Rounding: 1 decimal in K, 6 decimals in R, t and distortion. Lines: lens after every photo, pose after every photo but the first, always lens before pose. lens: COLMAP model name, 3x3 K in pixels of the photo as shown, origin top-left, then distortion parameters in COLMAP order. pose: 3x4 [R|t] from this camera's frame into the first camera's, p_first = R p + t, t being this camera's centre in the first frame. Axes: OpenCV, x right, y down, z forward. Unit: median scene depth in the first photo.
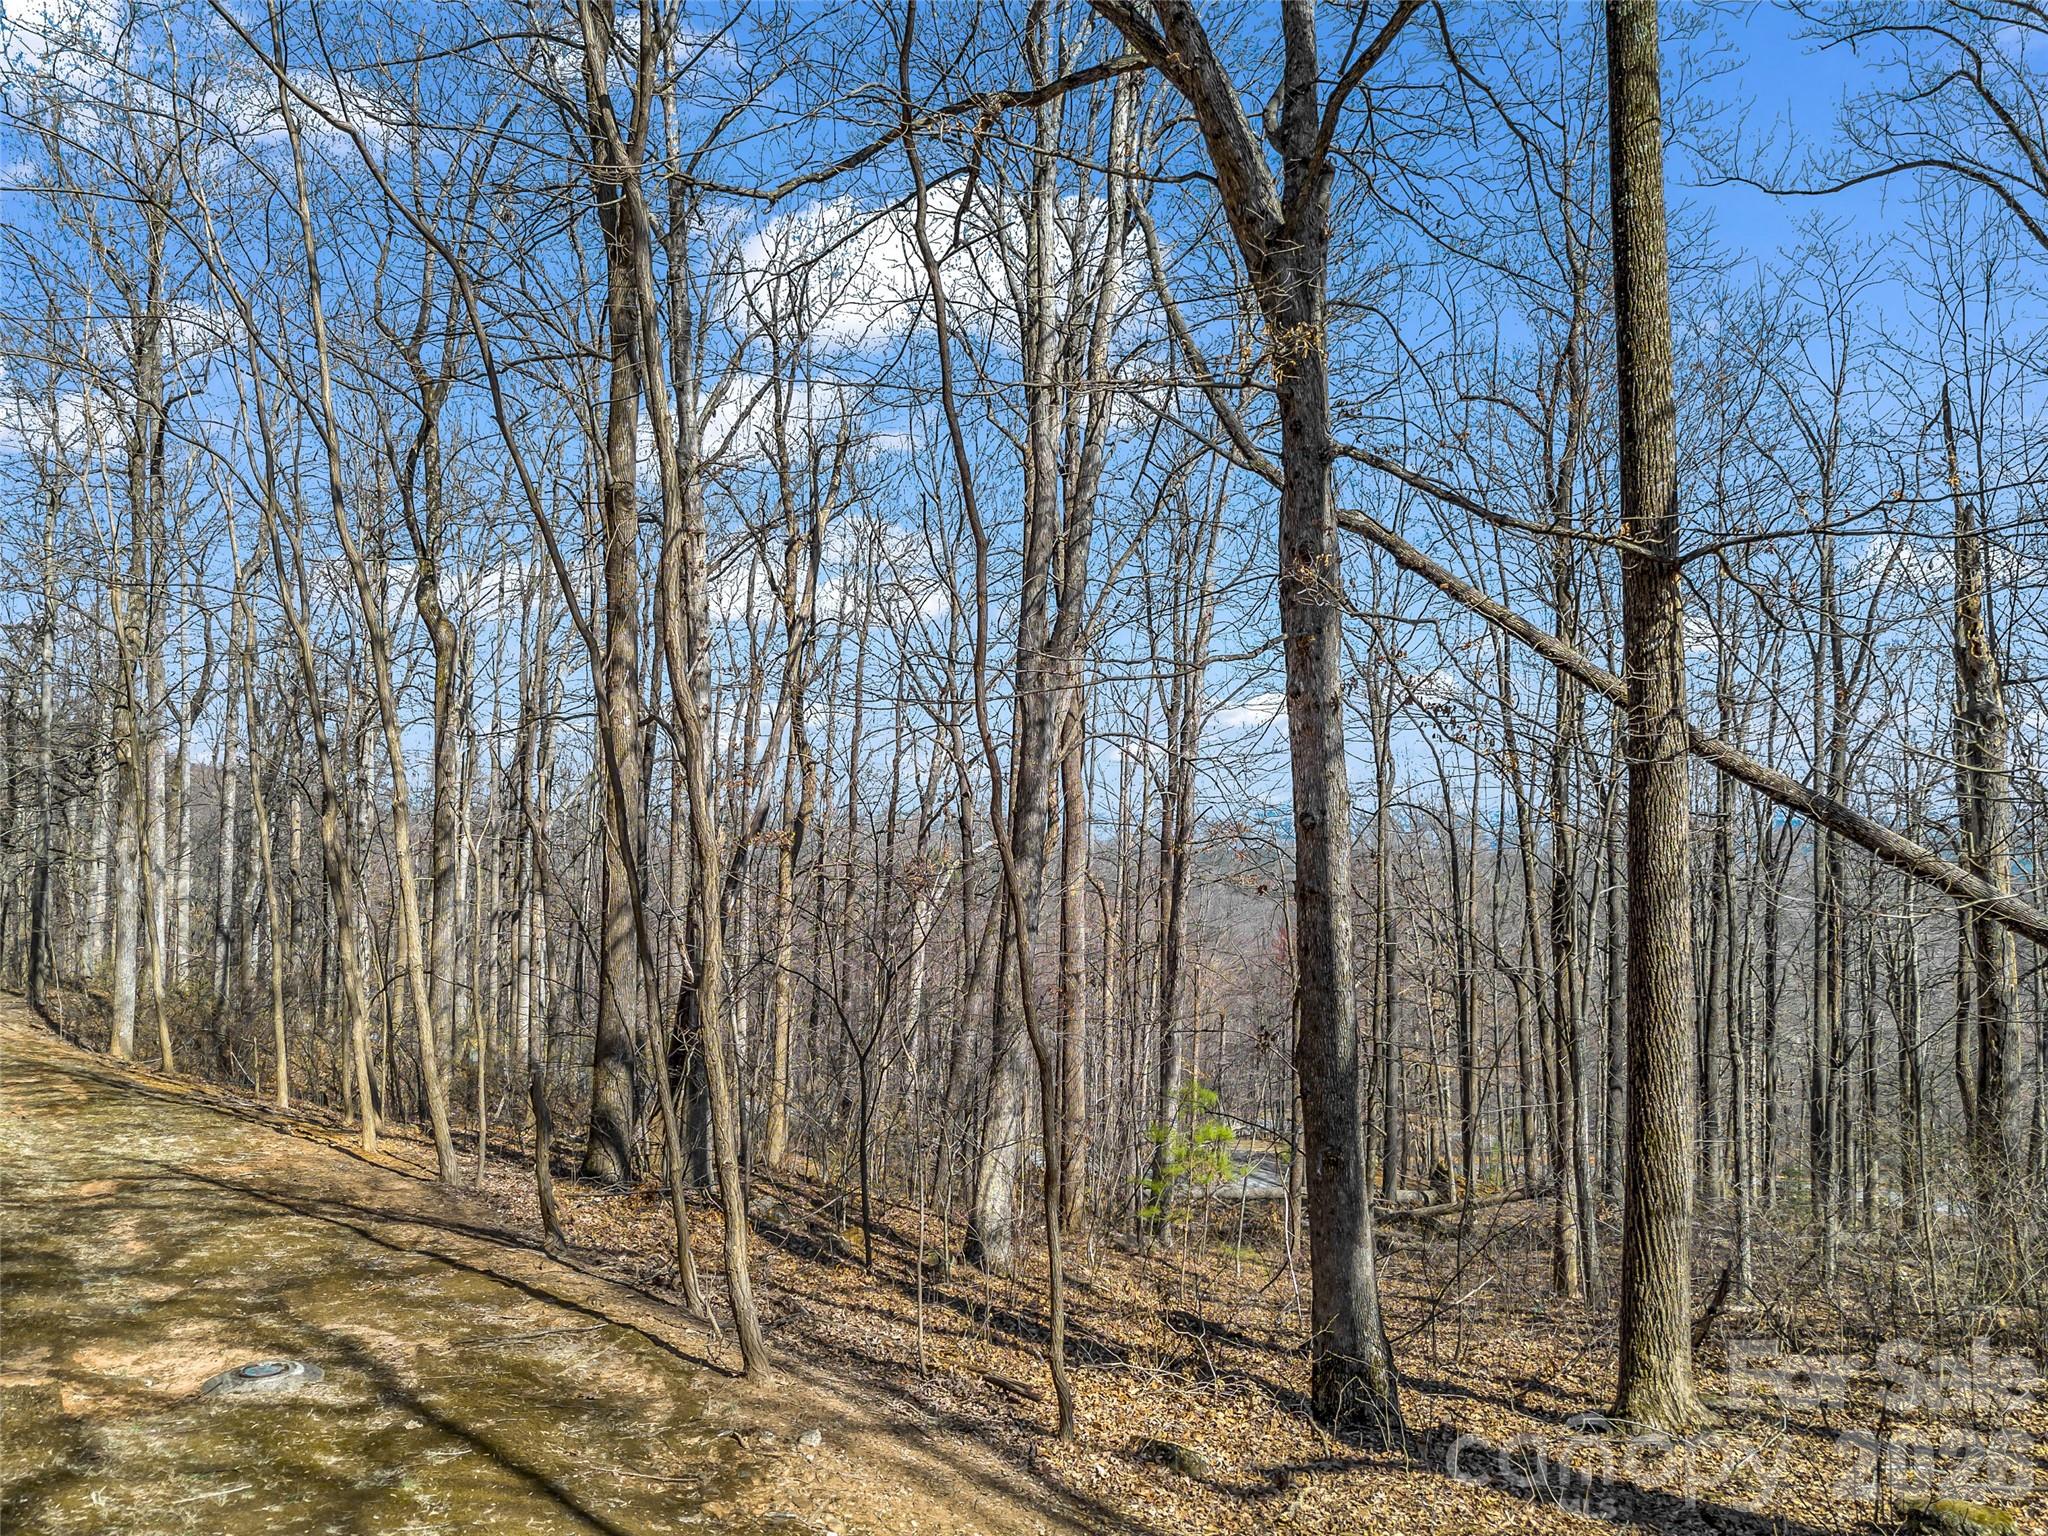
lens RADIAL K [[1460.8, 0, 1024.0], [0, 1460.8, 768.0], [0, 0, 1]] dist [0.058575, -0.048535]
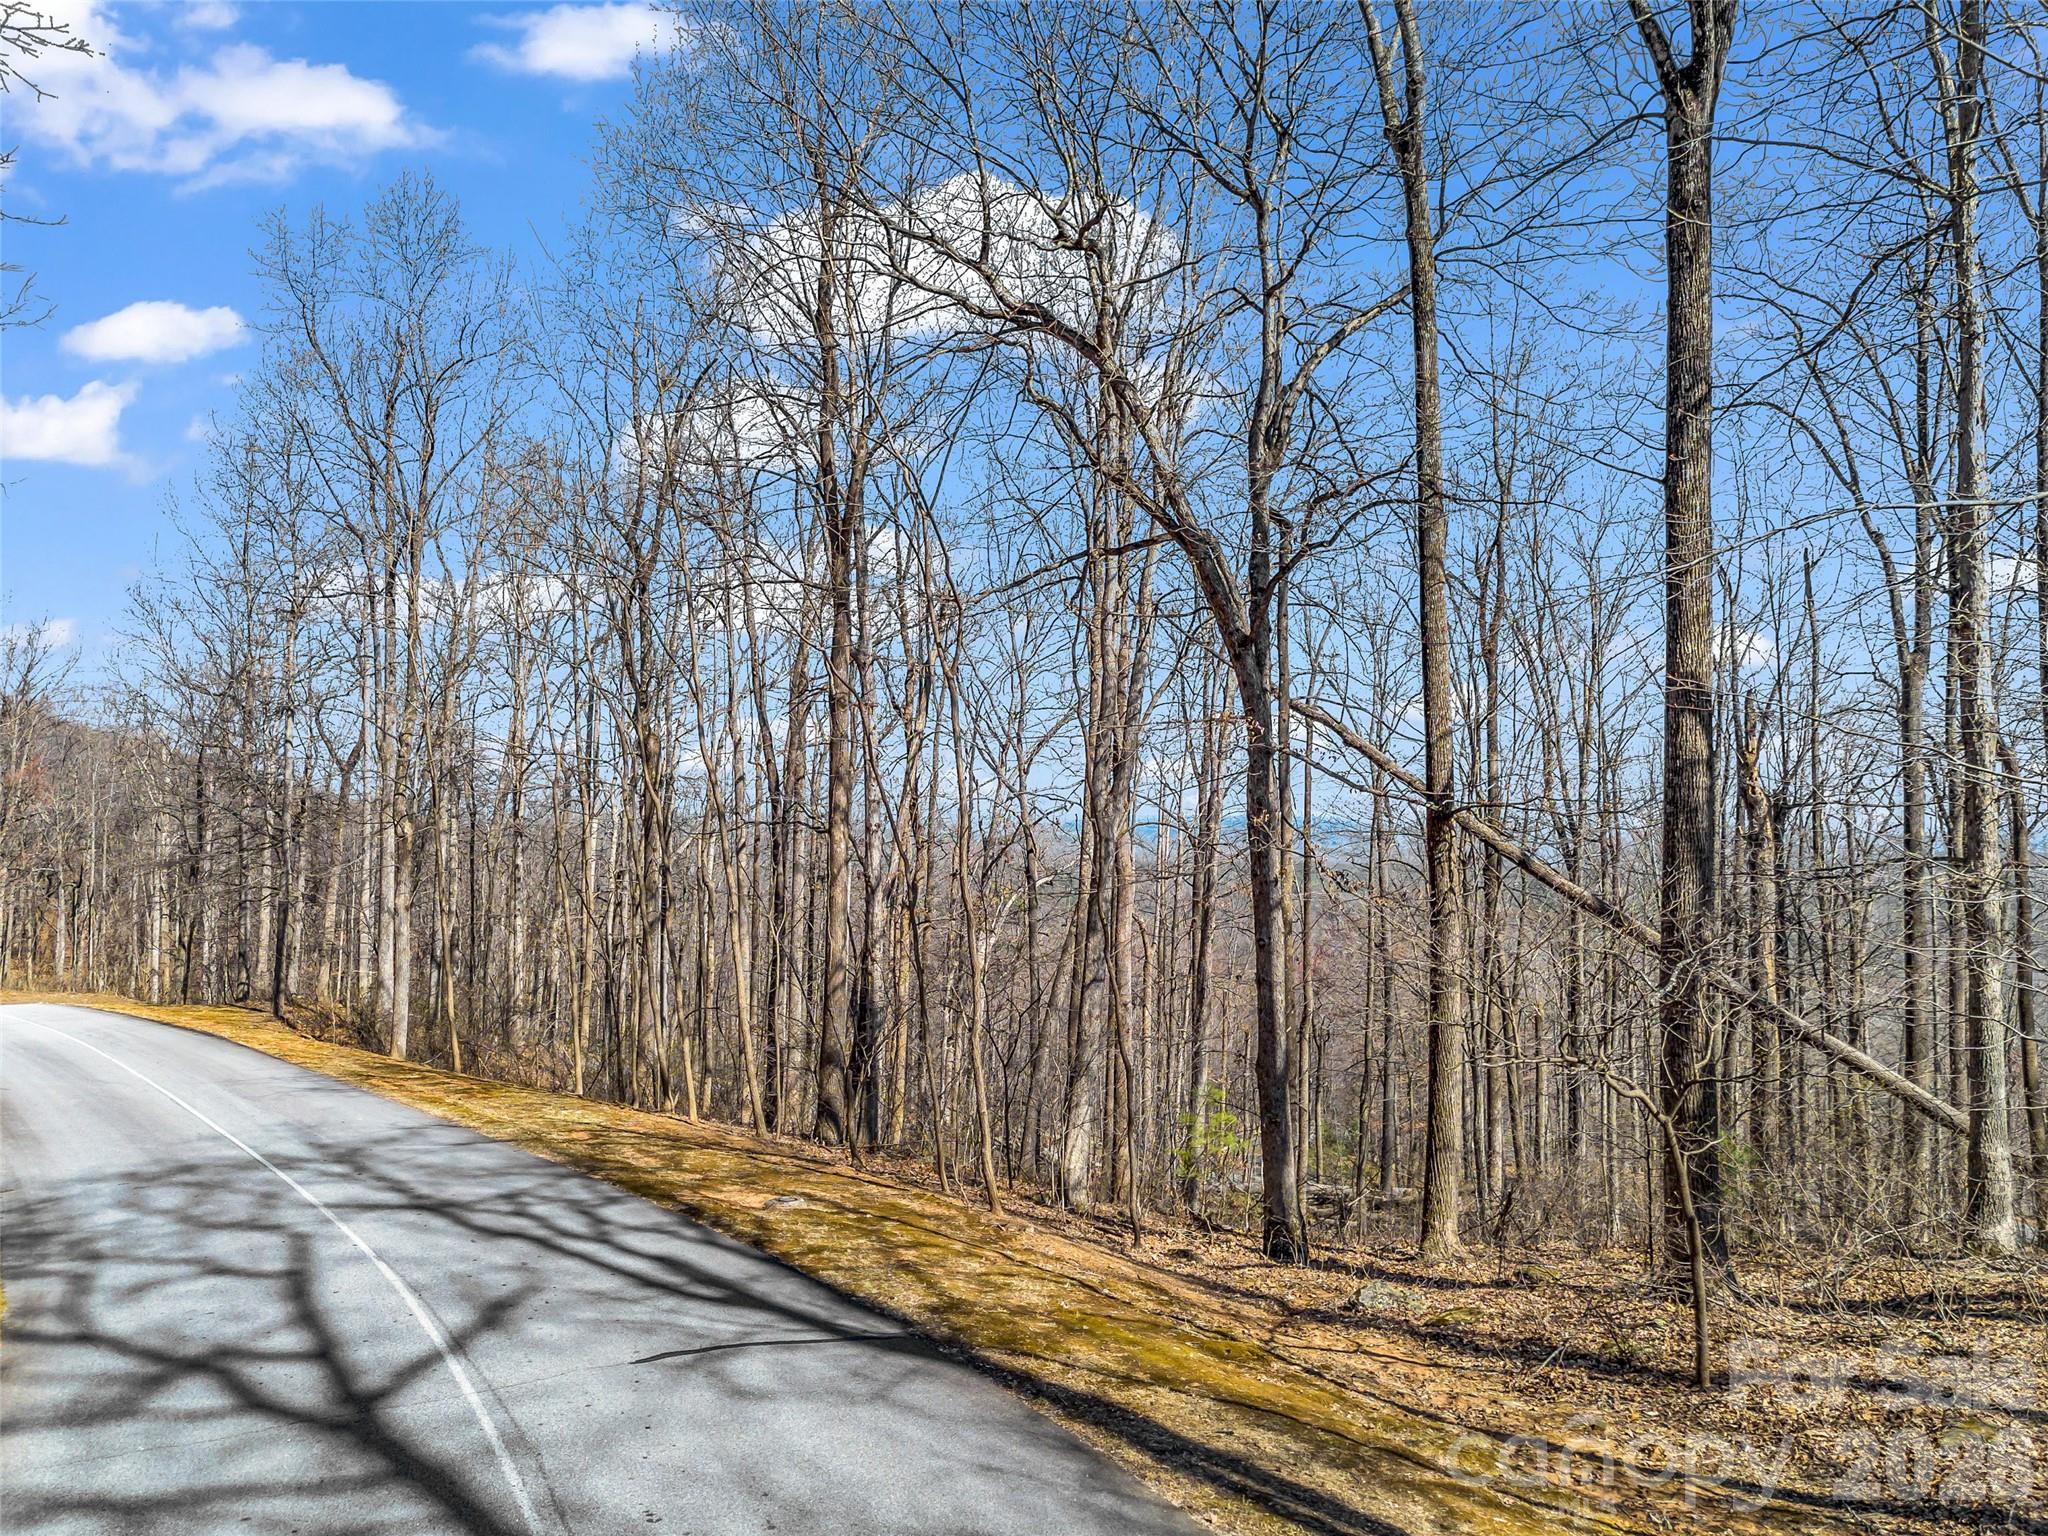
lens RADIAL K [[1460.8, 0, 1024.0], [0, 1460.8, 768.0], [0, 0, 1]] dist [0.058575, -0.048535]
pose [[0.999697, 0.003796, -0.024331, -0.041296], [-0.003979, 0.999964, -0.007451, -0.104268], [0.024302, 0.007545, 0.999676, -0.540642]]
